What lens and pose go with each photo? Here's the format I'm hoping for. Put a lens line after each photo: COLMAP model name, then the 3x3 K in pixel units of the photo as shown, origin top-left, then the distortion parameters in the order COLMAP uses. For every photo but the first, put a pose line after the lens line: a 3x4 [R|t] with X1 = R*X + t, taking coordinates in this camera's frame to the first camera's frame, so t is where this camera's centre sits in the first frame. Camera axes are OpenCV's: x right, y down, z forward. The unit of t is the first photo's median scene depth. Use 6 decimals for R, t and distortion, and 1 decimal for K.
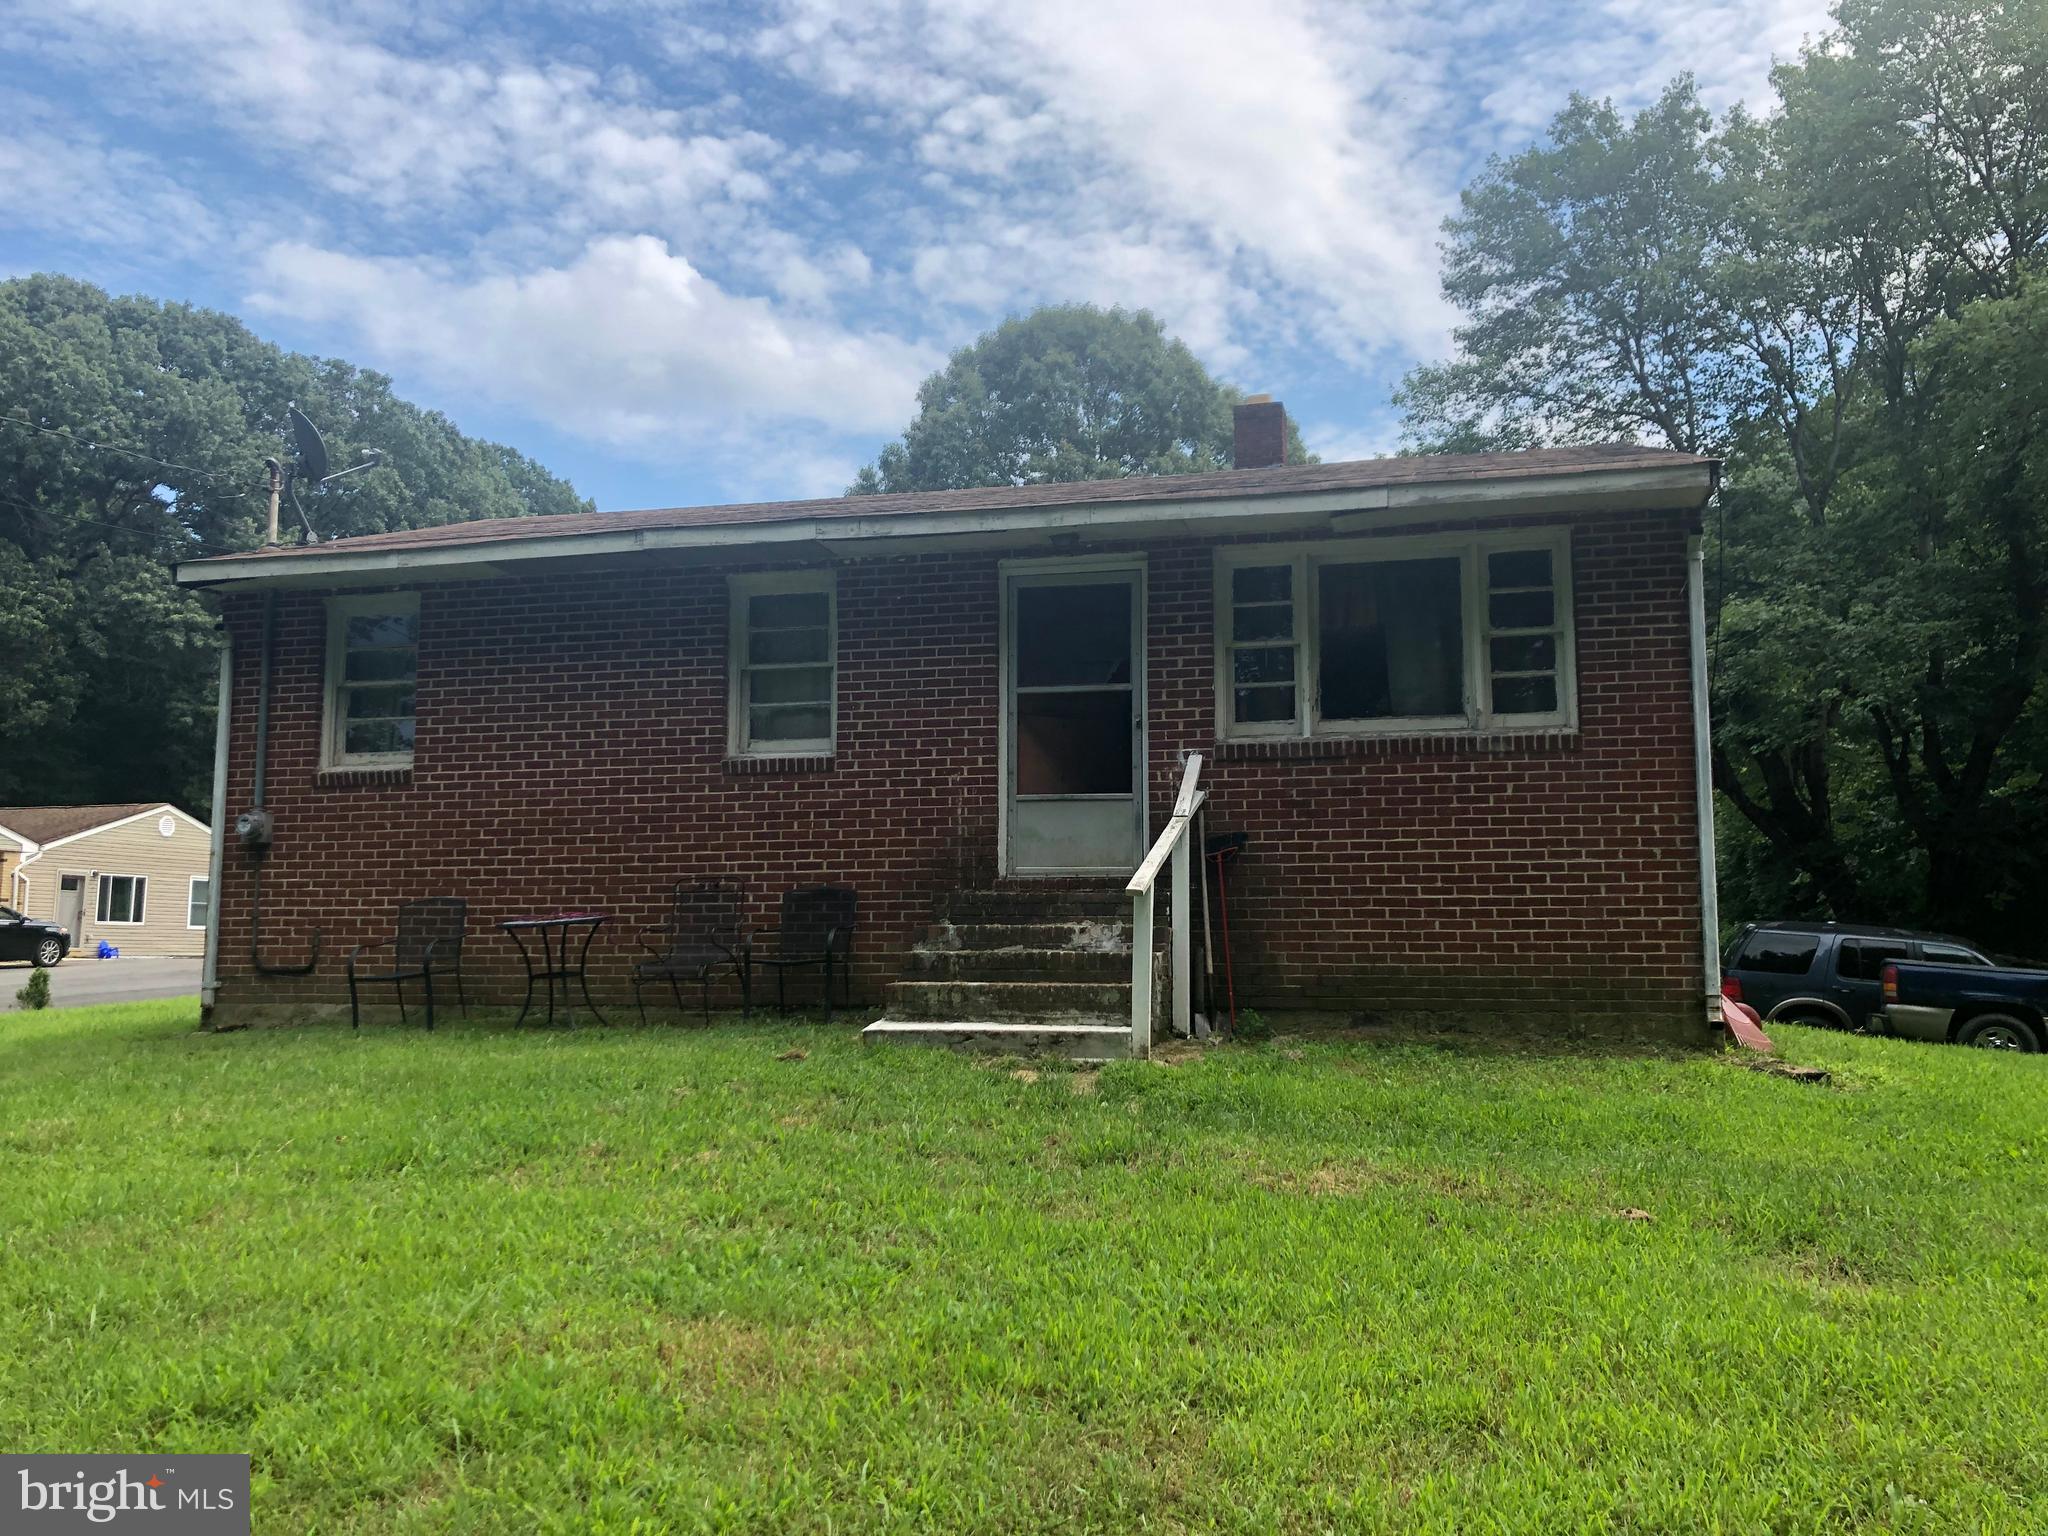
lens RADIAL K [[1680.5, 0, 1027.0], [0, 1680.5, 806.7], [0, 0, 1]] dist [0.128093, -0.291508]
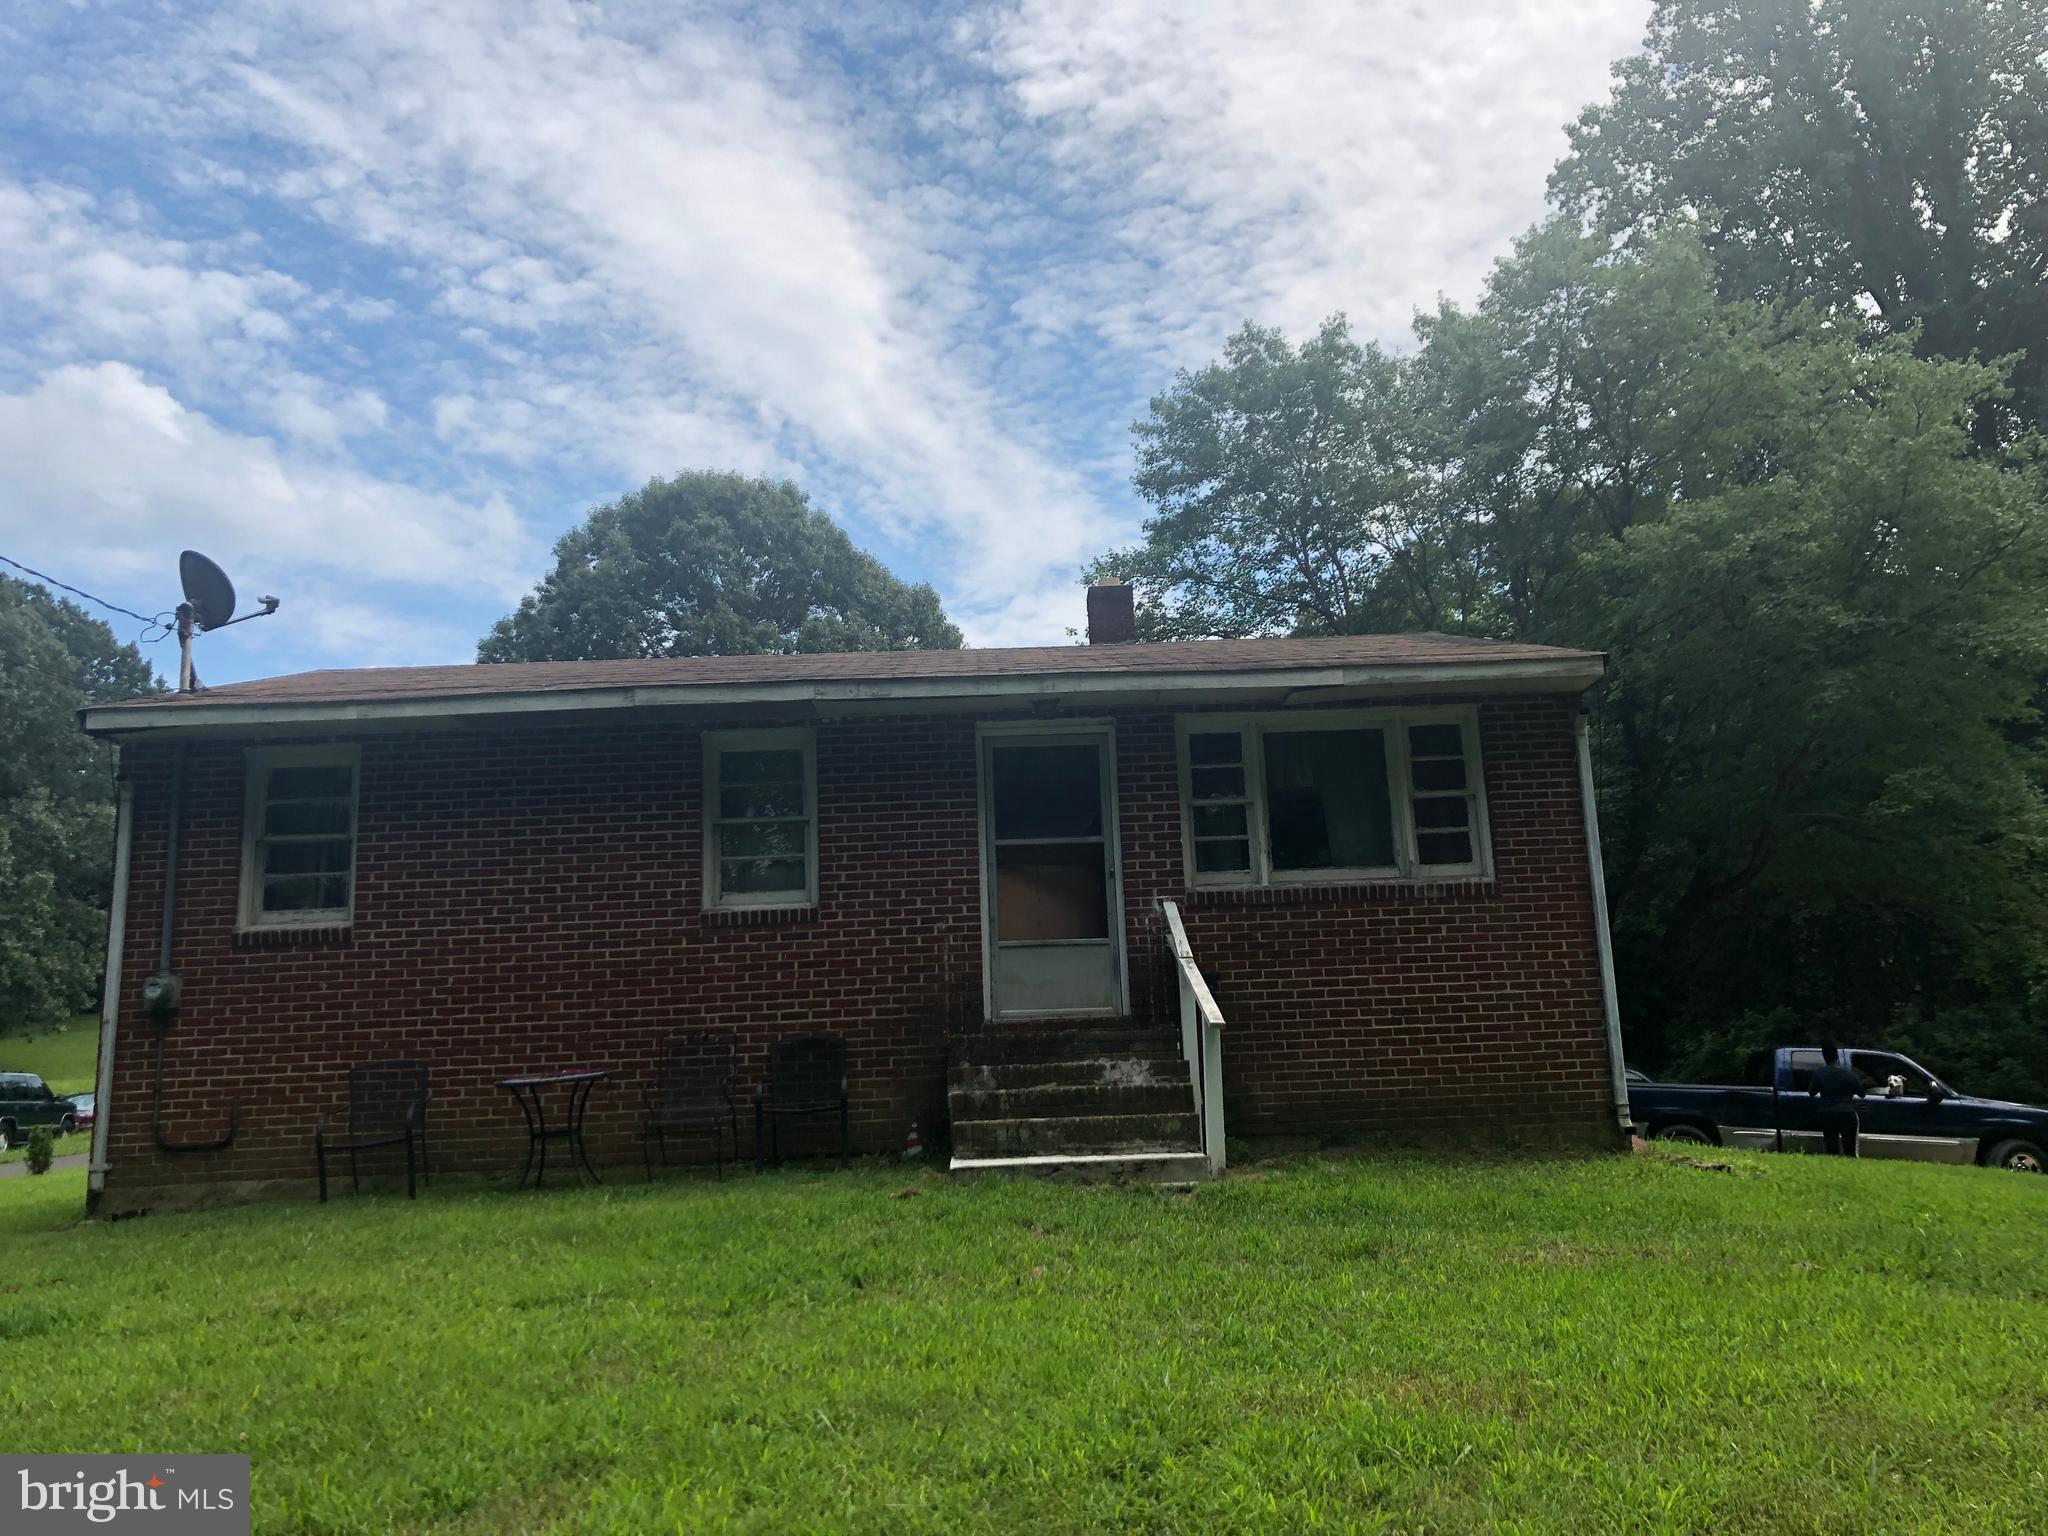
lens RADIAL K [[1696.0, 0, 1024.0], [0, 1696.0, 768.0], [0, 0, 1]] dist [0.061859, -0.128082]
pose [[0.964670, 0.012336, 0.263172, -0.261258], [0.018553, 0.993243, -0.114563, 0.006638], [-0.262807, 0.115398, 0.957923, -0.035427]]
